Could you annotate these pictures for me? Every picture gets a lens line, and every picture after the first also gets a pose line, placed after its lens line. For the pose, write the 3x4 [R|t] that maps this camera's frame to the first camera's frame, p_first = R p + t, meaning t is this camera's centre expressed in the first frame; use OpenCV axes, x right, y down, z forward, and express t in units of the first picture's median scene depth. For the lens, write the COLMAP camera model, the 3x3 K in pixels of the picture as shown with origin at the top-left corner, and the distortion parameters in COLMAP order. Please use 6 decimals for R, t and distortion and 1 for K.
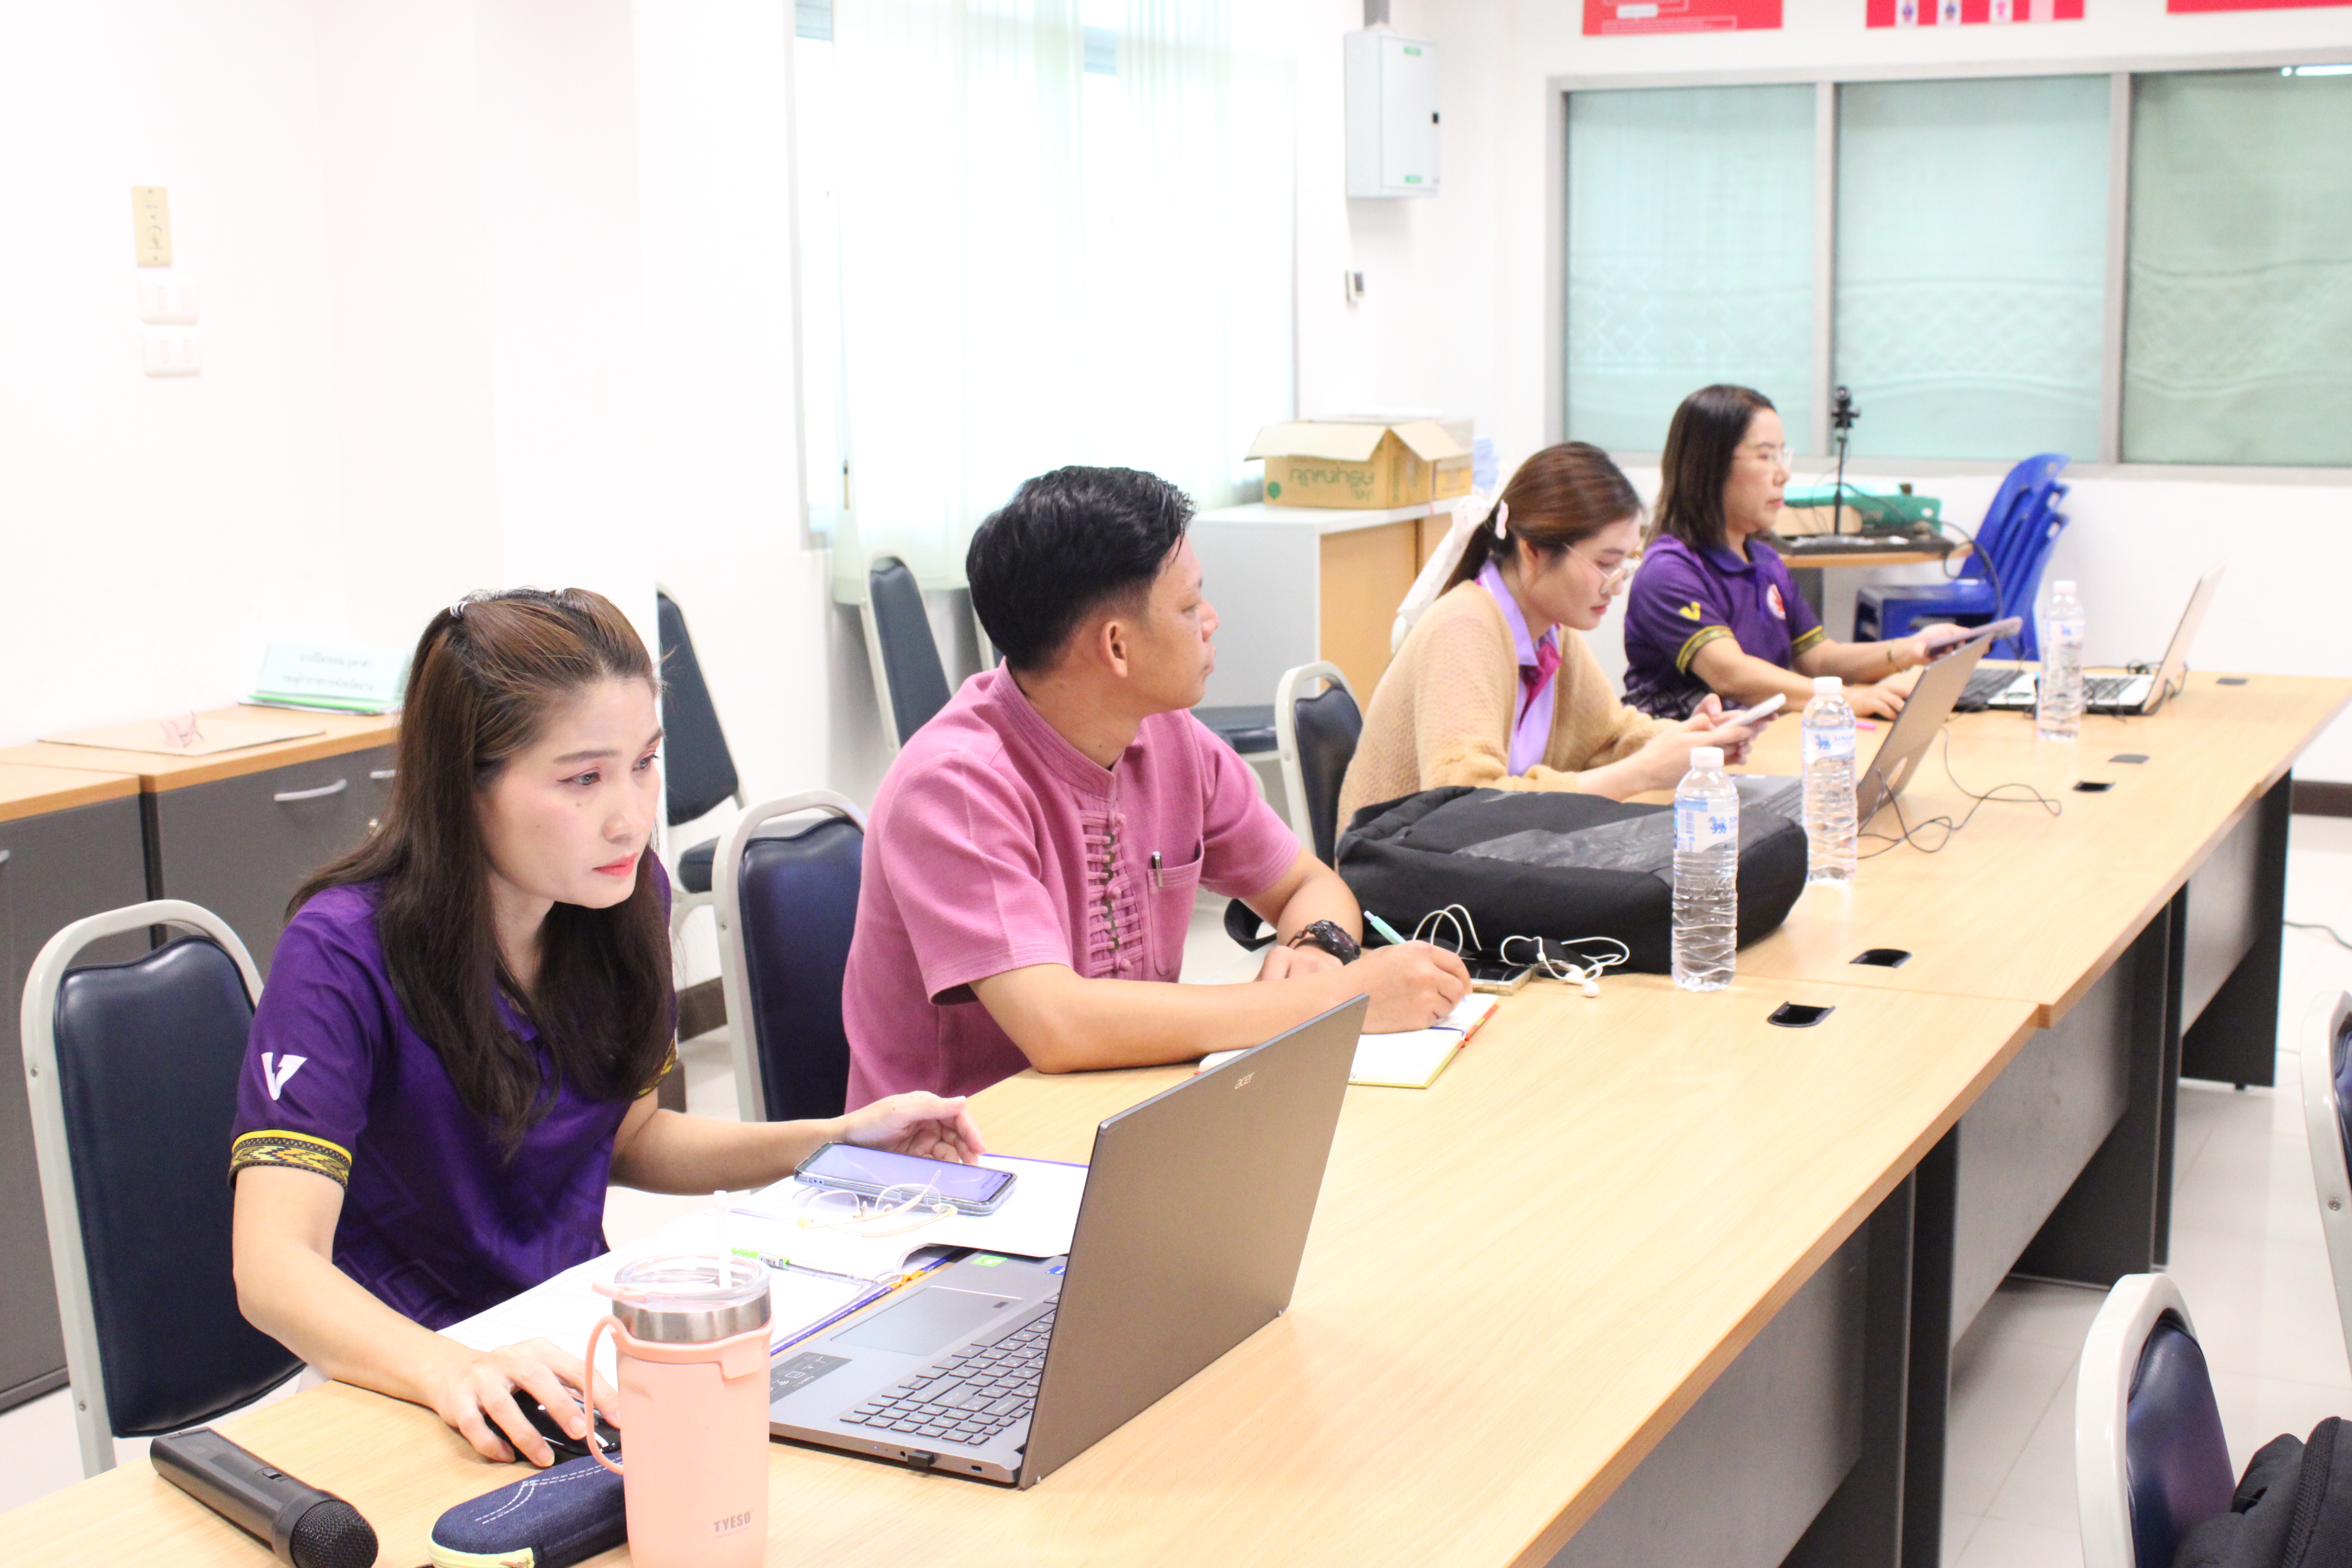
lens RADIAL K [[2962.0, 0, 1170.7], [0, 2962.0, 795.1], [0, 0, 1]] dist [0.016319, 0.000000]
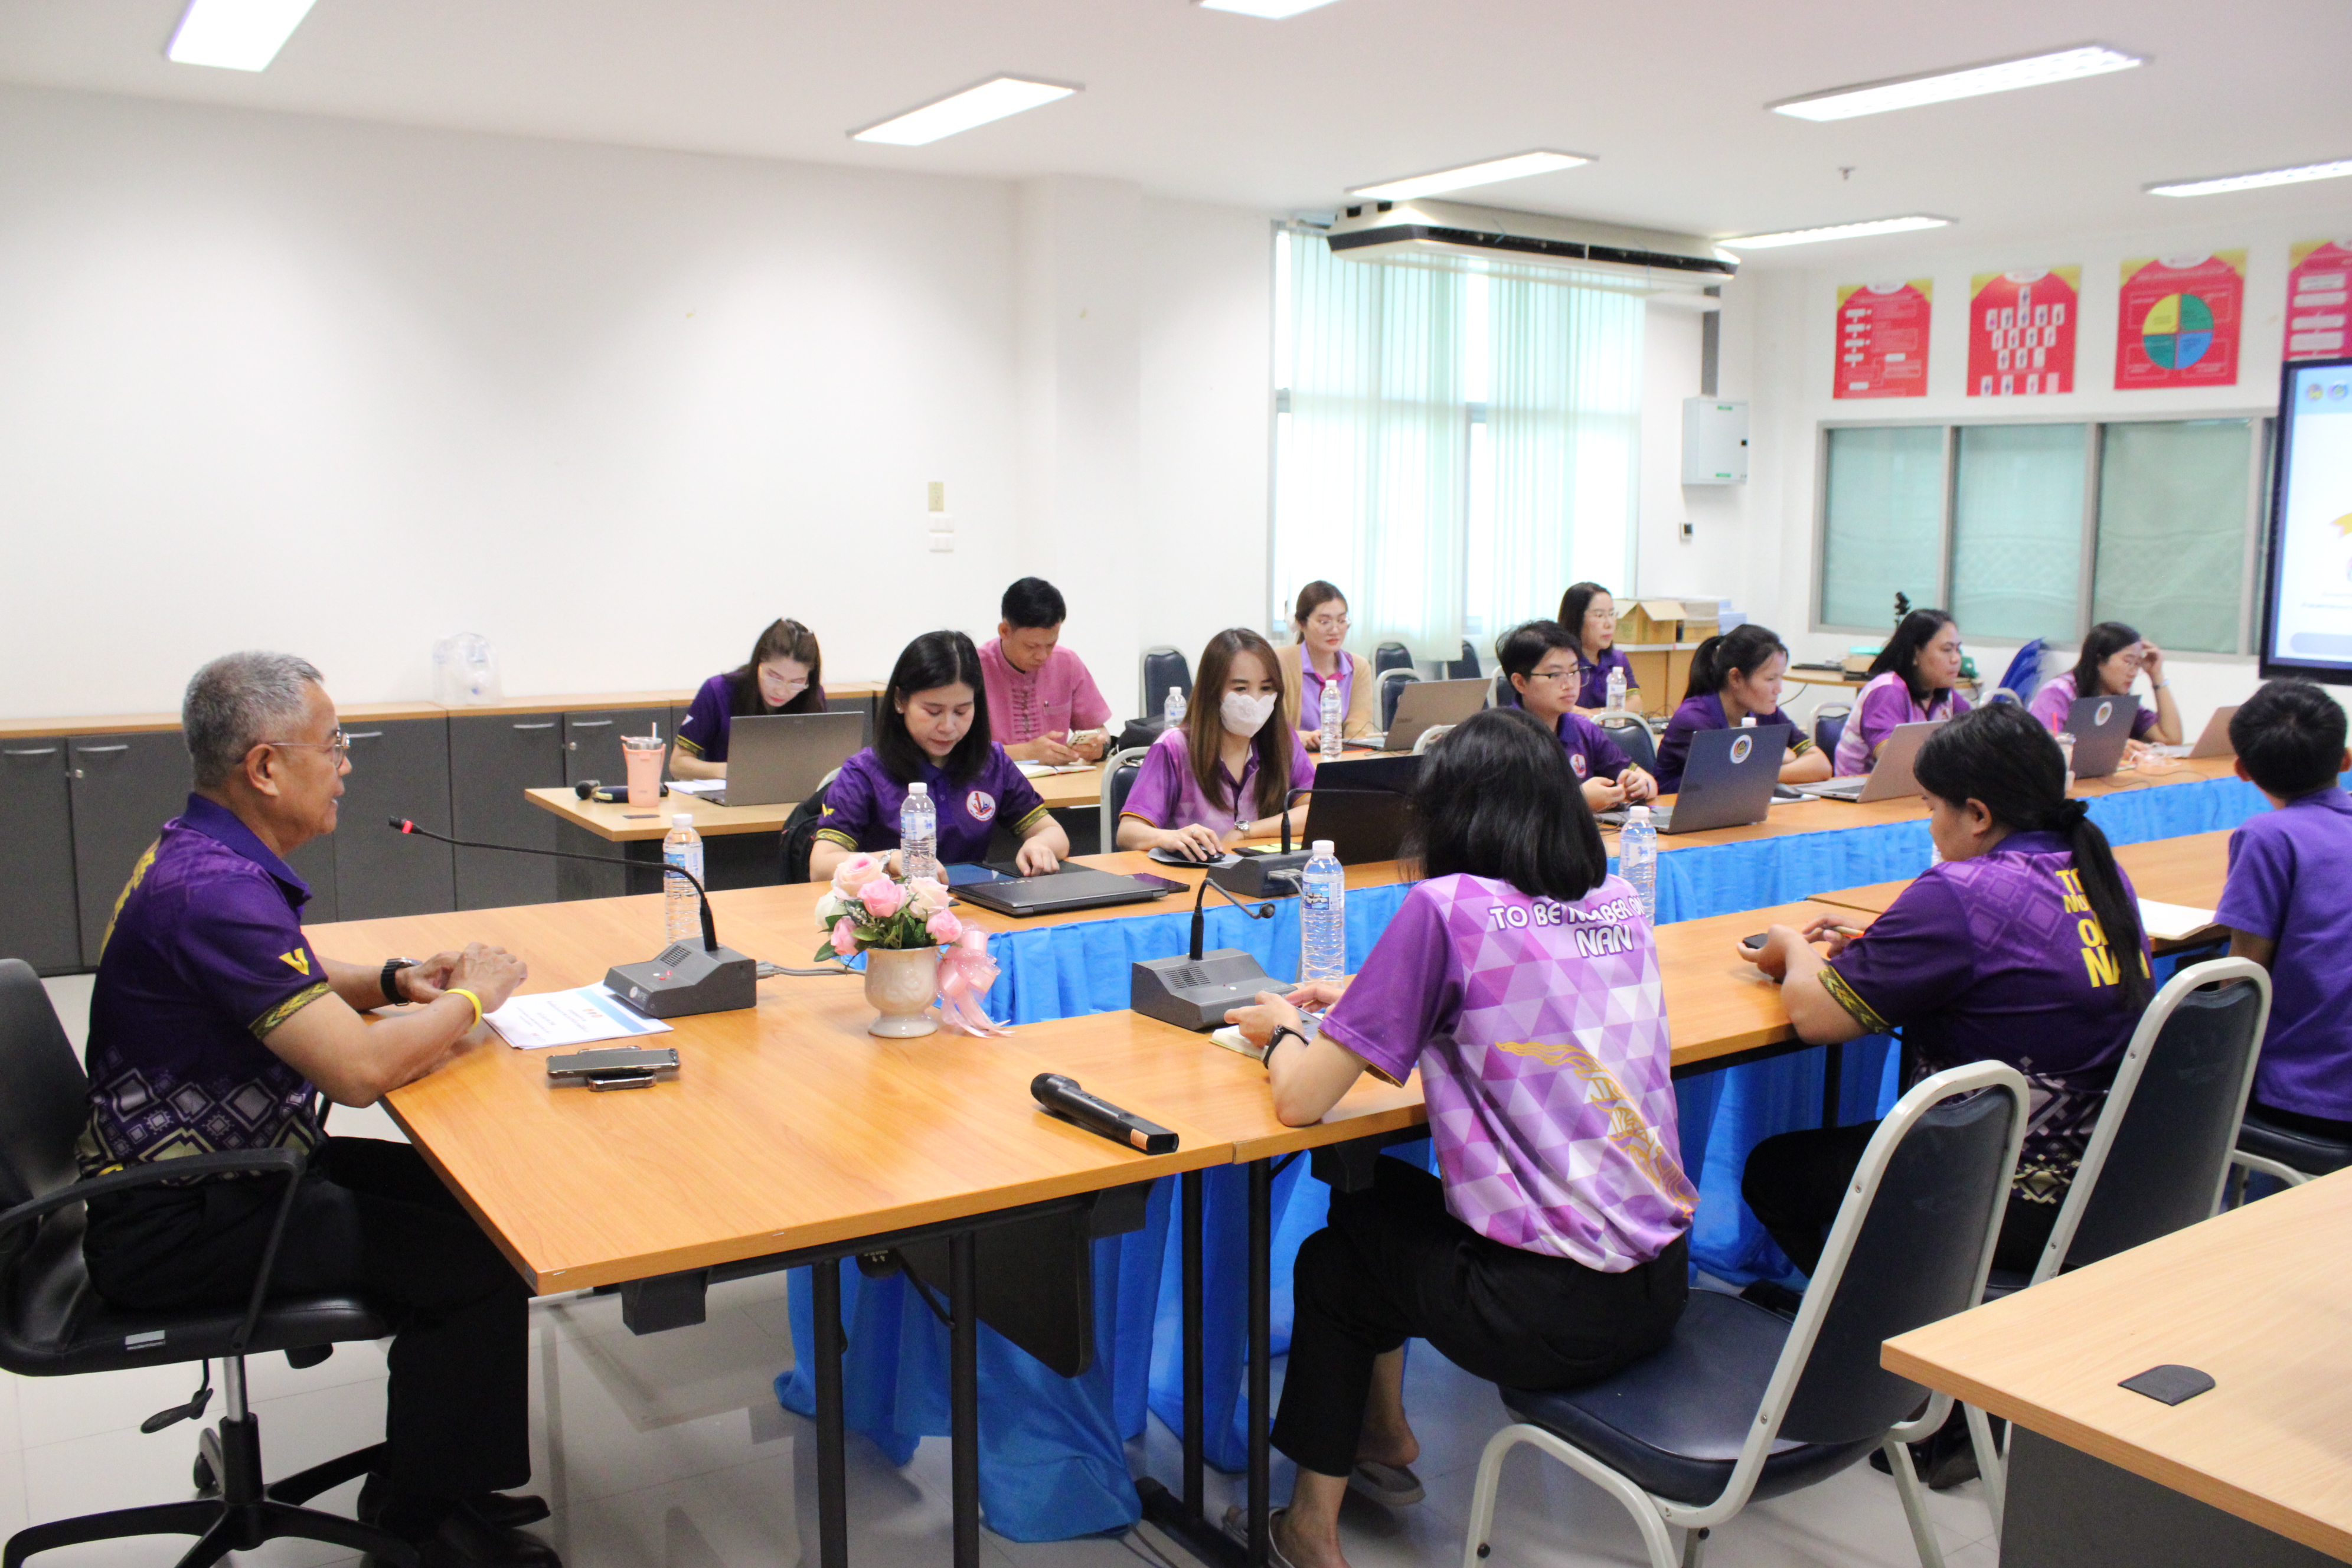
lens RADIAL K [[1982.9, 0, 1154.4], [0, 1982.9, 788.5], [0, 0, 1]] dist [-0.109836, 0.073429]
pose [[0.868567, 0.082864, -0.488595, 0.467097], [-0.101092, 0.994816, -0.010993, 0.046661], [0.485152, 0.058941, 0.872441, -0.291599]]
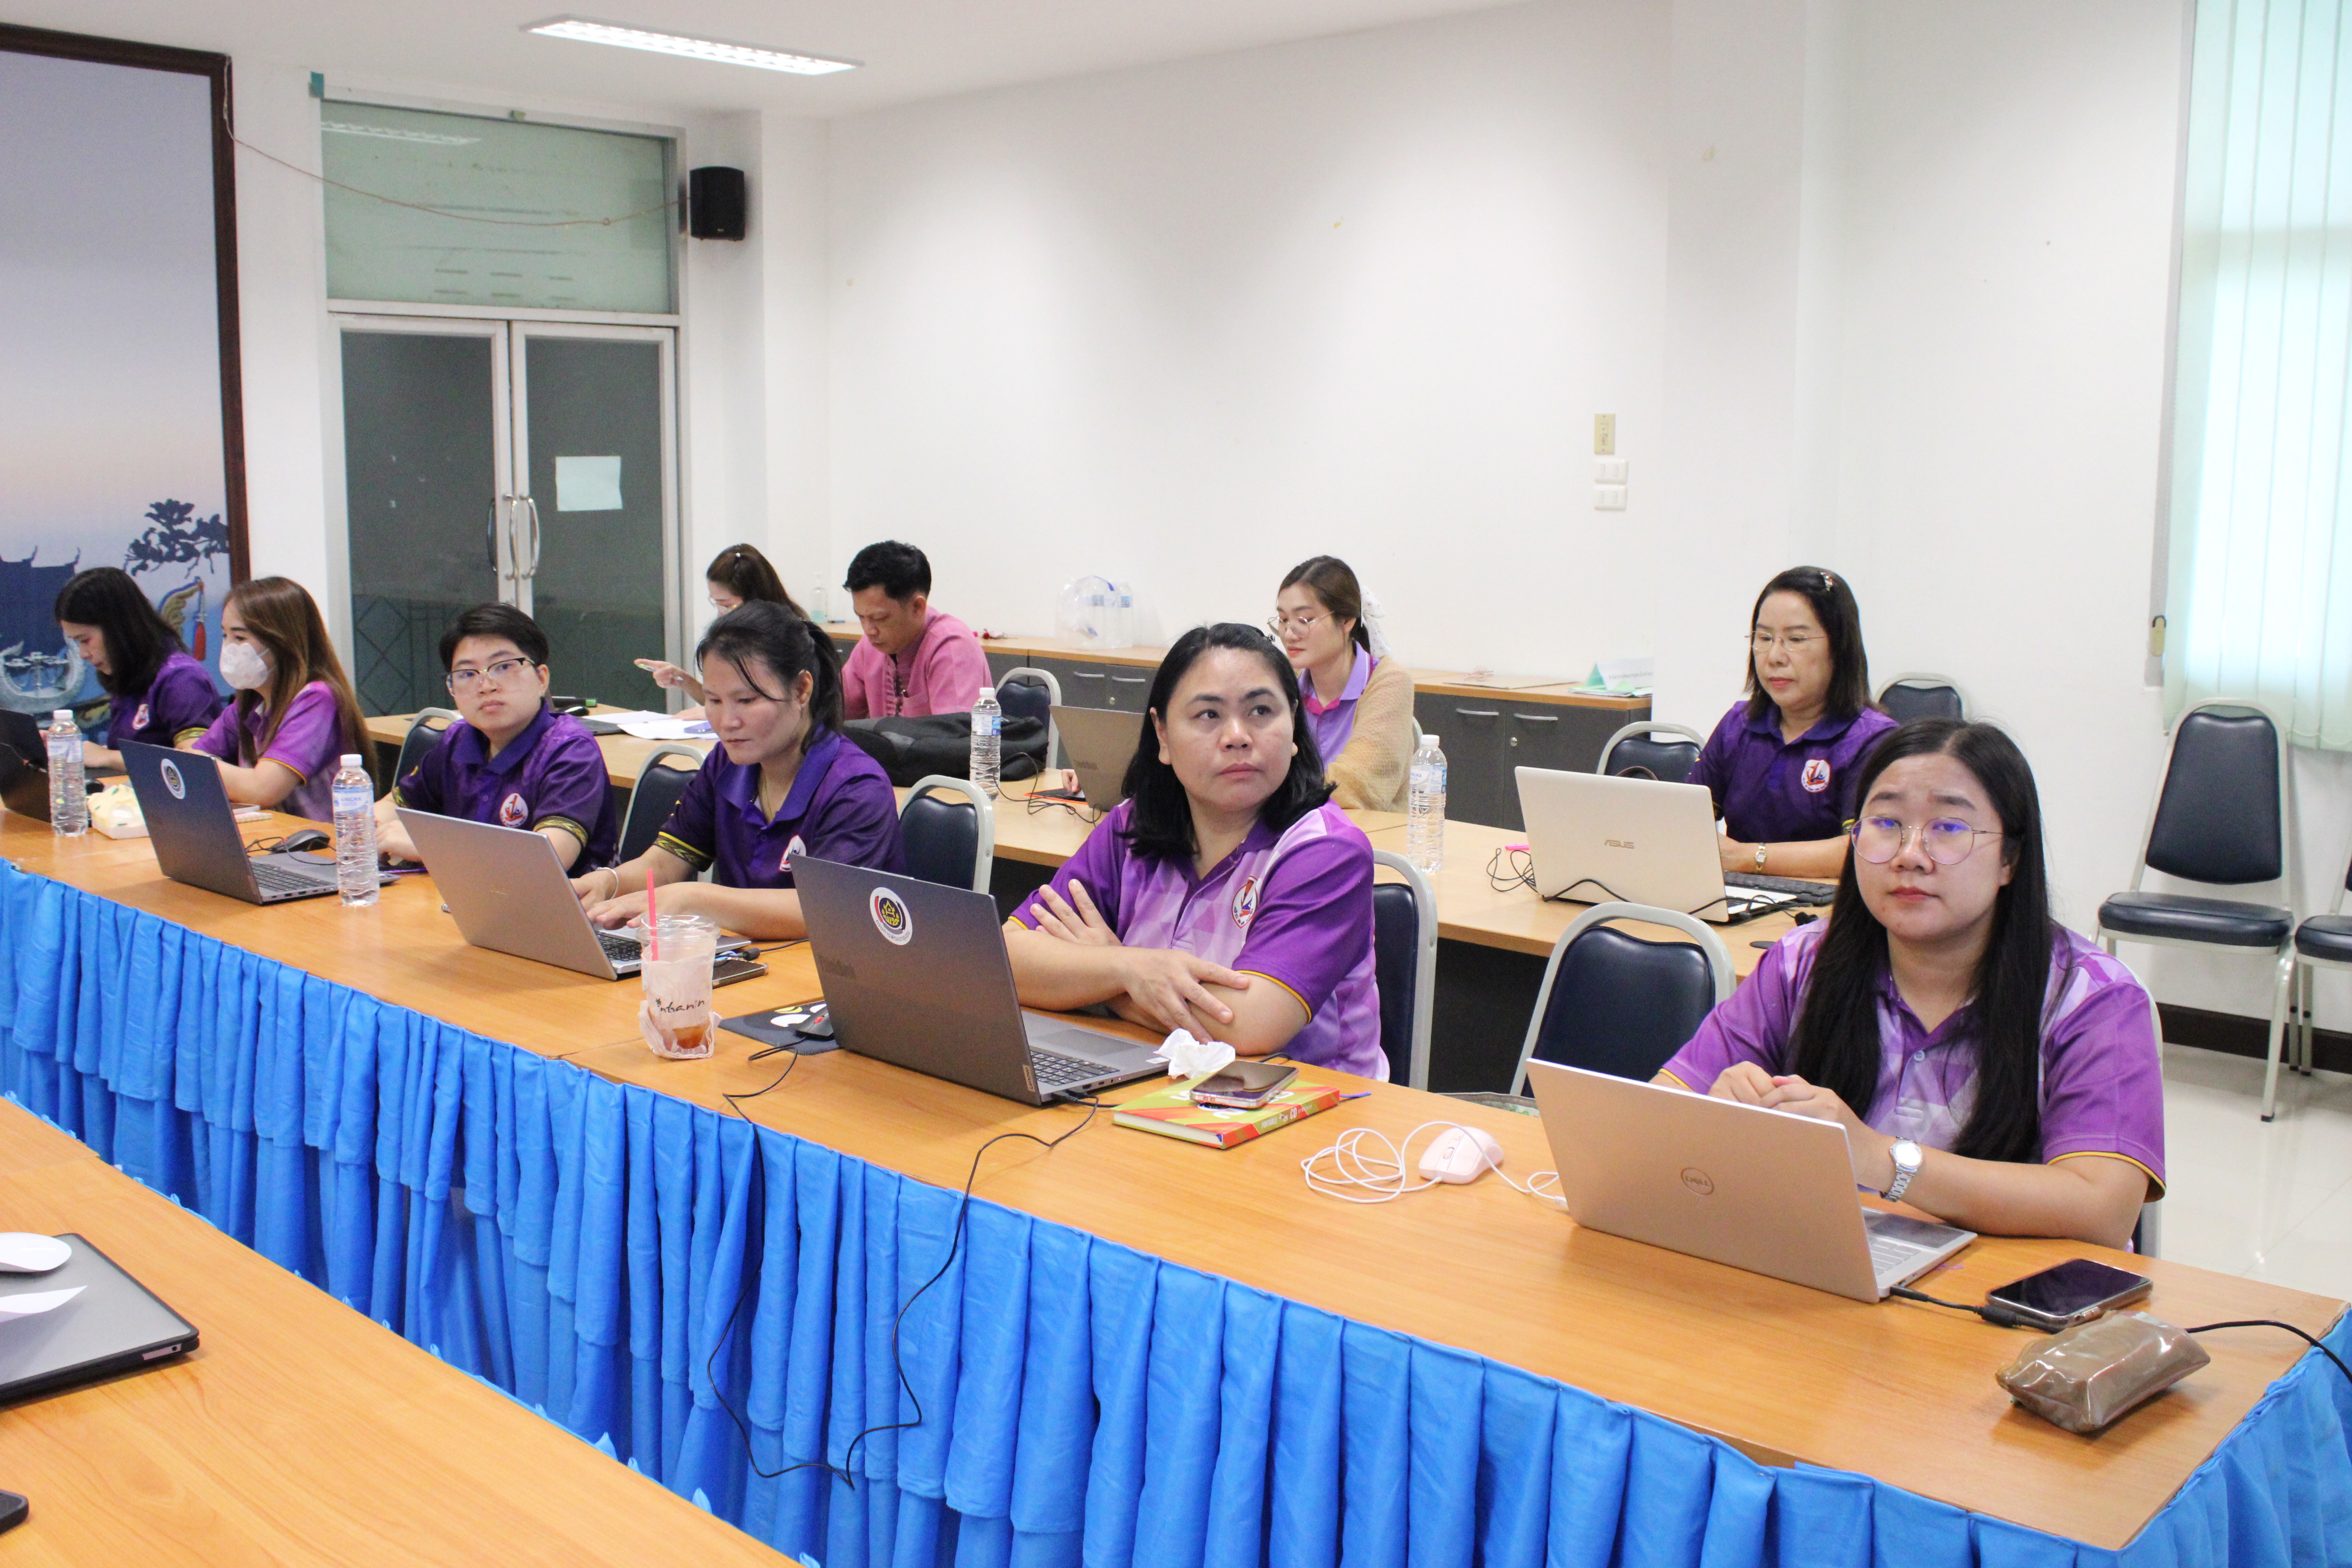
lens RADIAL K [[2243.6, 0, 1160.0], [0, 2243.6, 775.7], [0, 0, 1]] dist [-0.035252, 0.000000]
pose [[-0.280512, 0.138696, -0.949777, 0.758357], [-0.168147, 0.967103, 0.190888, -0.132054], [0.945008, 0.213249, -0.247962, 0.729617]]
